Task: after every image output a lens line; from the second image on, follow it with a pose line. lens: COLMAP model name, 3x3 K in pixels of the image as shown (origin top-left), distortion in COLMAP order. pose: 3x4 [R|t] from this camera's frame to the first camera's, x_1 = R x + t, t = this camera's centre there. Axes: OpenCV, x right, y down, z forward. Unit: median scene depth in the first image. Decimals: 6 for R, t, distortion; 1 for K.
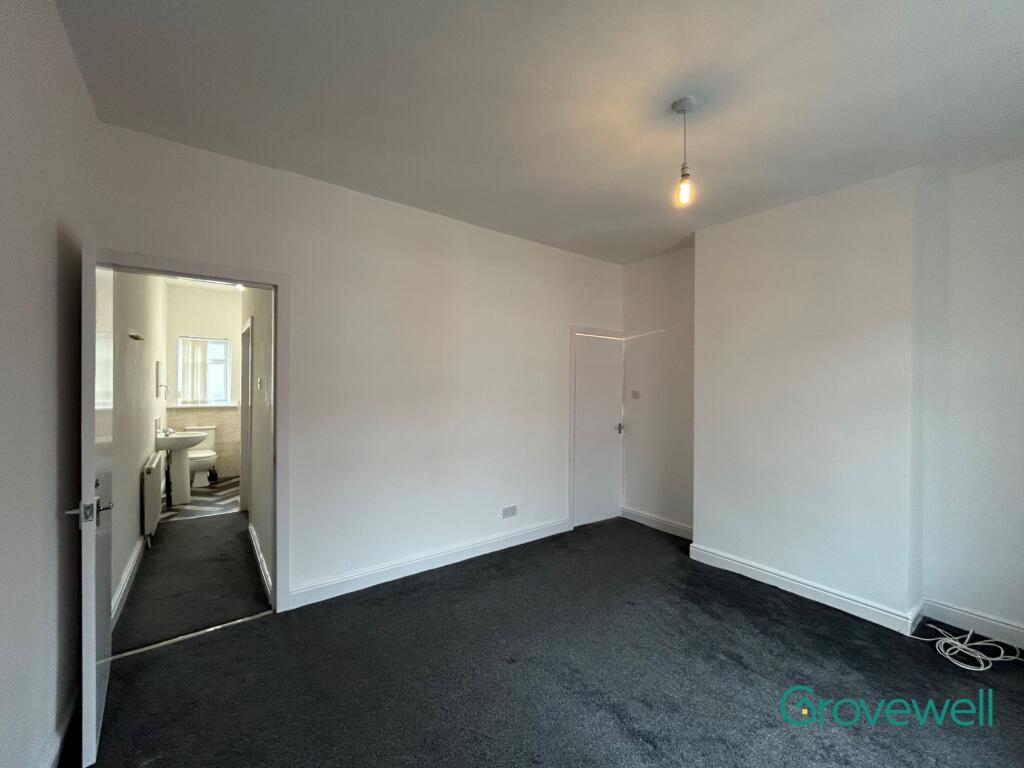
lens RADIAL K [[413.3, 0, 512.0], [0, 413.3, 384.0], [0, 0, 1]] dist [-0.002745, 0.000607]
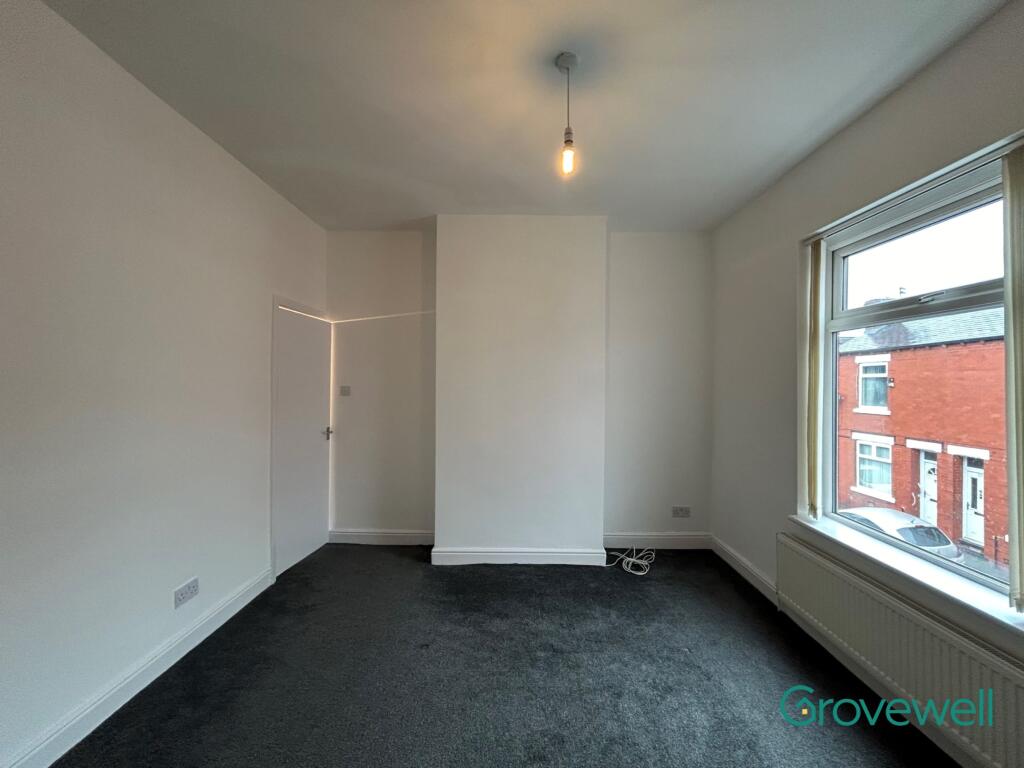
lens RADIAL K [[413.3, 0, 512.0], [0, 413.3, 384.0], [0, 0, 1]] dist [-0.002745, 0.000607]
pose [[0.610276, -0.002804, 0.792184, -0.228940], [-0.002205, 0.999984, 0.005238, 0.009913], [-0.792186, -0.004943, 0.610260, 0.338753]]
